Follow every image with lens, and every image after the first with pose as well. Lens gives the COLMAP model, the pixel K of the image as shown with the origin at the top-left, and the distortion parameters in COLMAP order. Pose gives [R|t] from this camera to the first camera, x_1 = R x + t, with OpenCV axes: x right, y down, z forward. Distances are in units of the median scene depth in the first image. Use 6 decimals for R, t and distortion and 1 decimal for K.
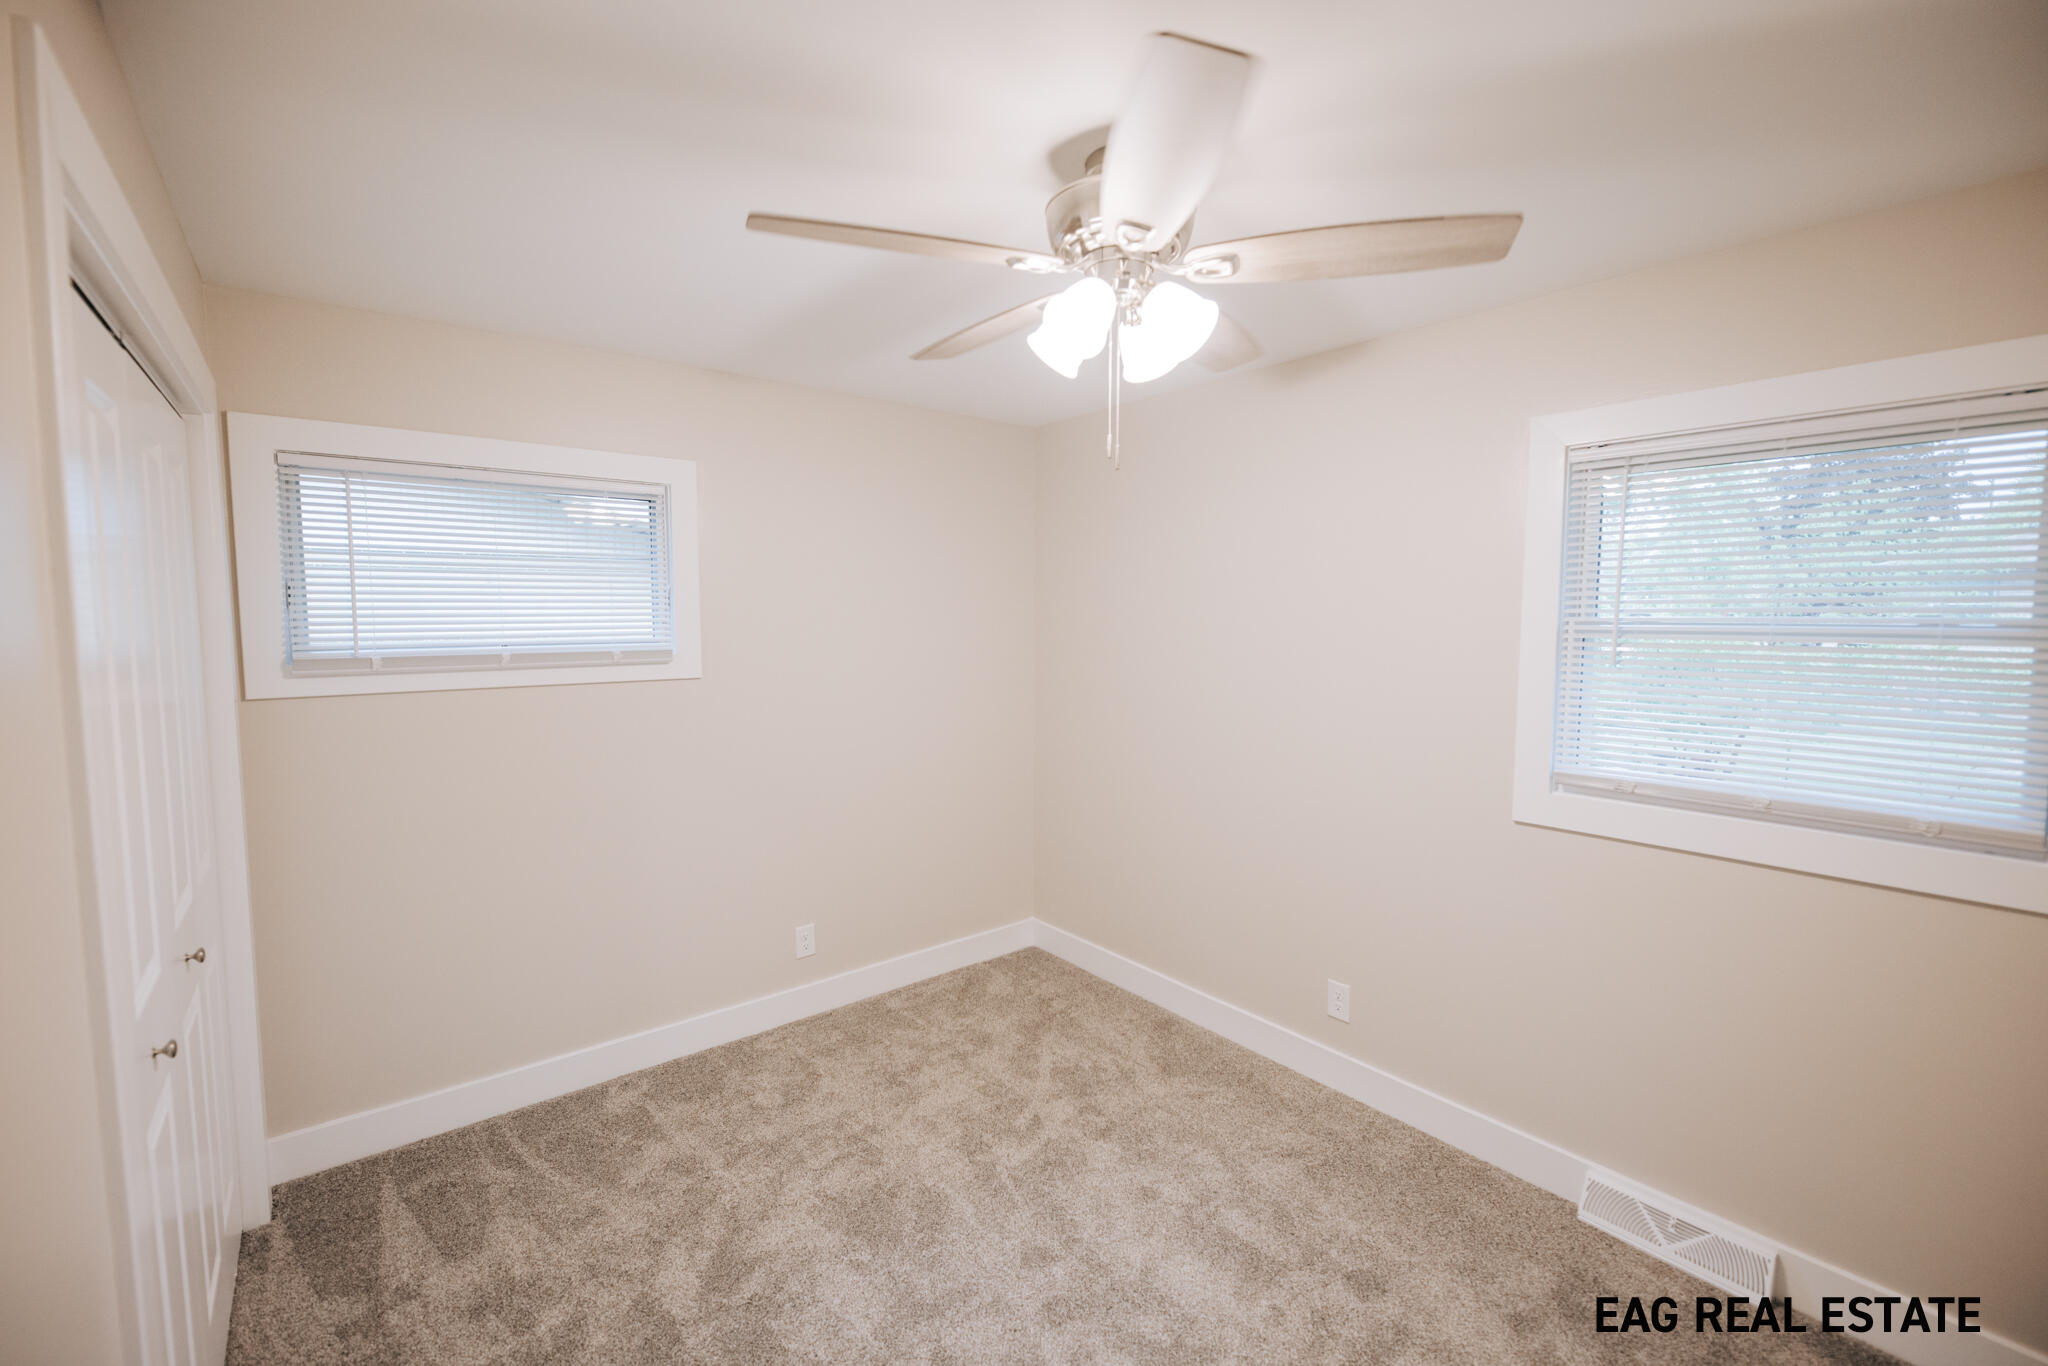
lens RADIAL K [[848.9, 0, 1019.8], [0, 848.9, 677.6], [0, 0, 1]] dist [0.000850, -0.004531]
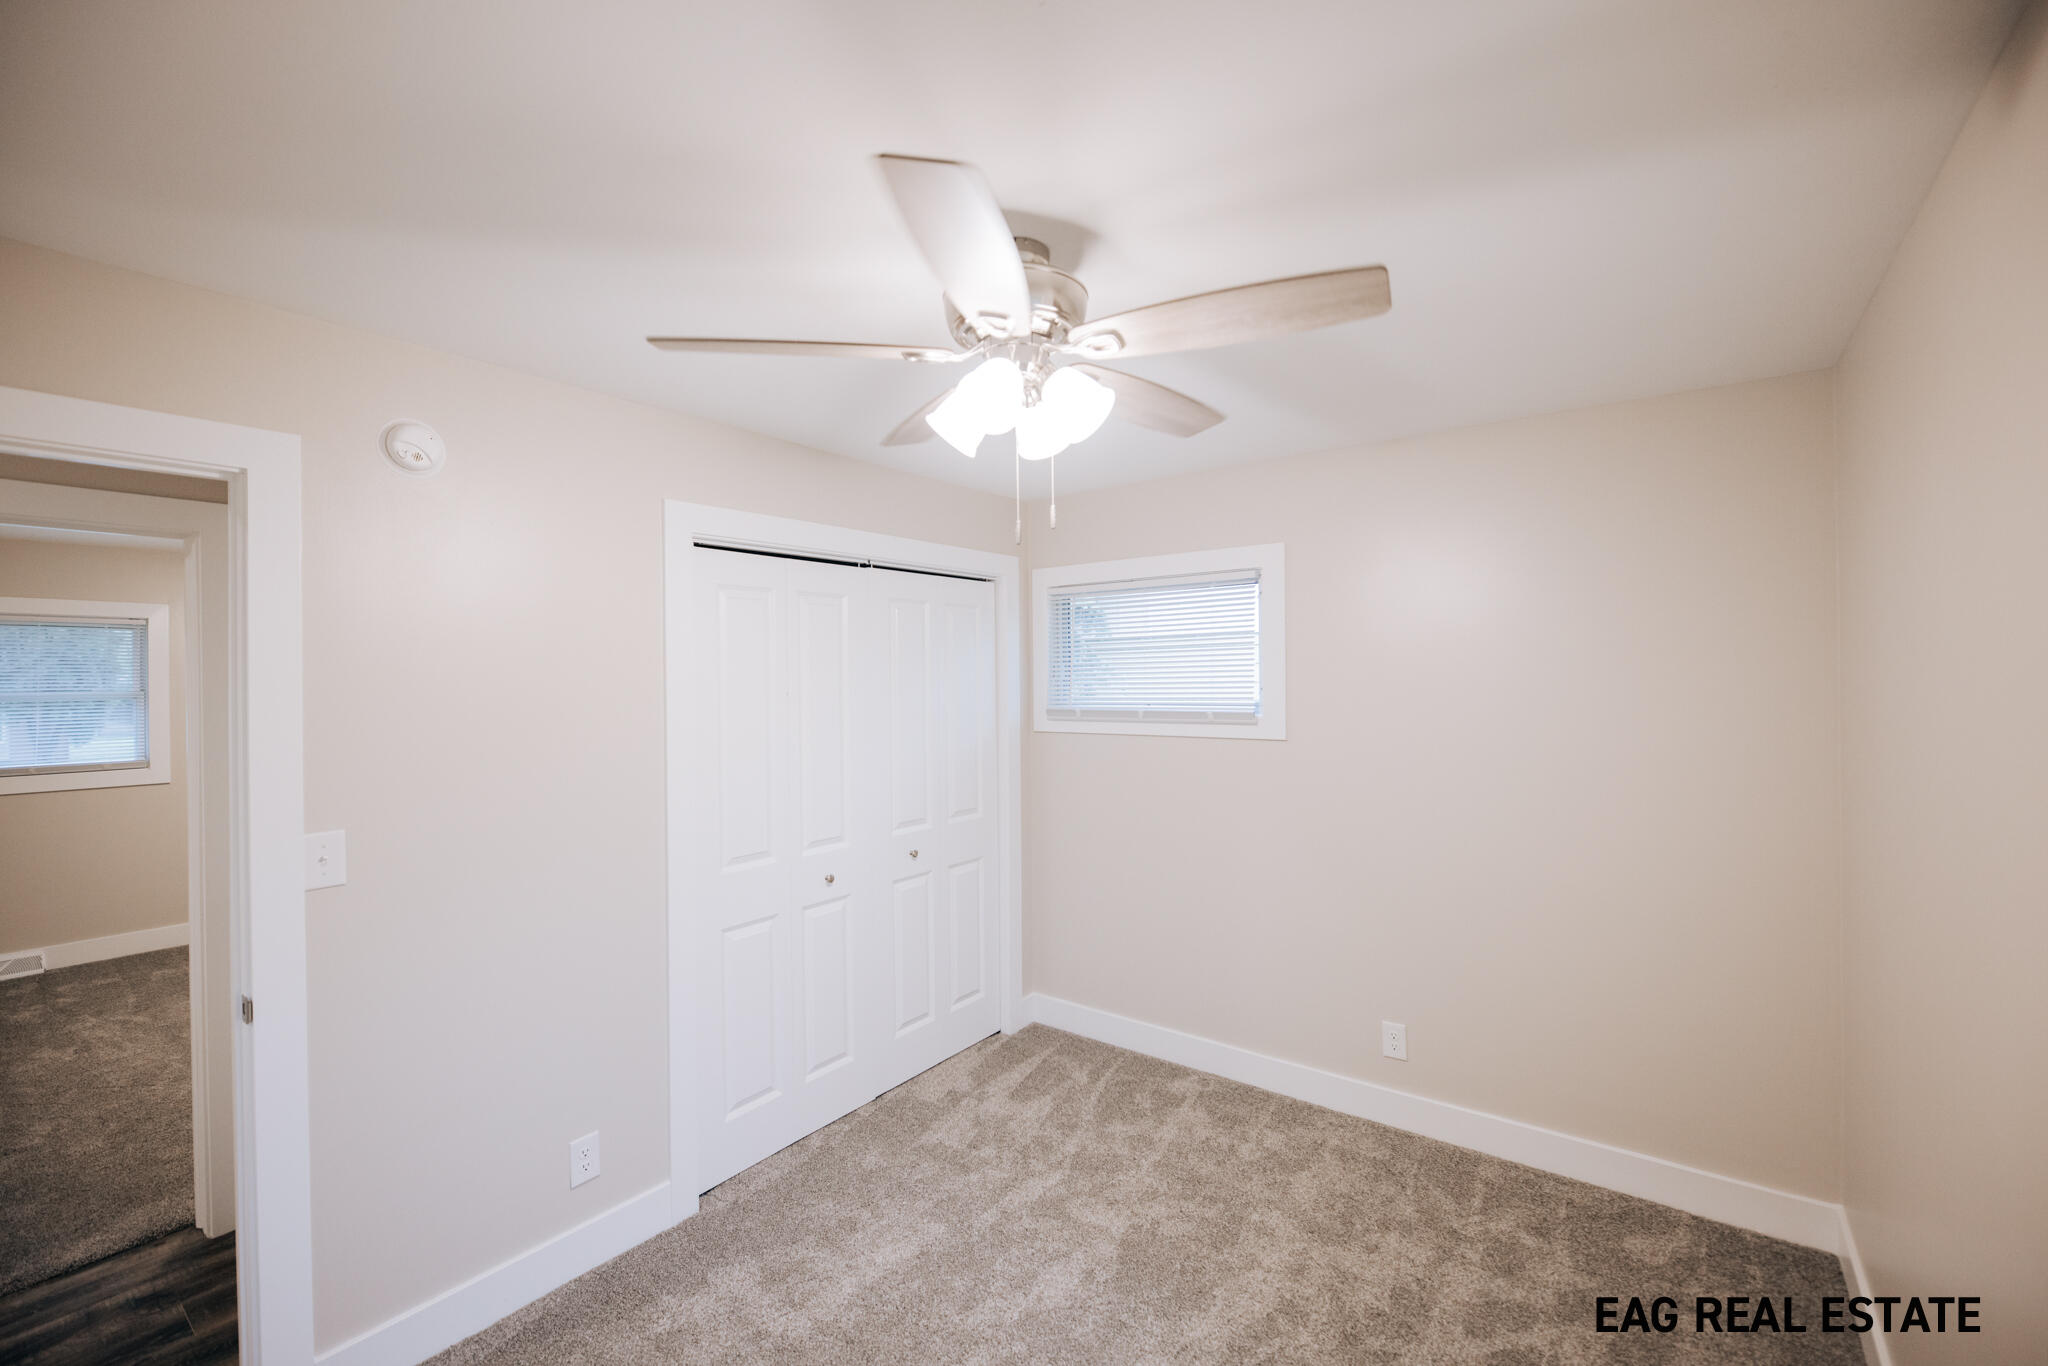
lens RADIAL K [[848.9, 0, 1019.8], [0, 848.9, 677.6], [0, 0, 1]] dist [0.000850, -0.004531]
pose [[0.241808, -0.001957, -0.970322, 0.662085], [-0.061614, 0.997949, -0.017367, -0.045742], [0.968366, 0.063985, 0.241191, 0.458249]]
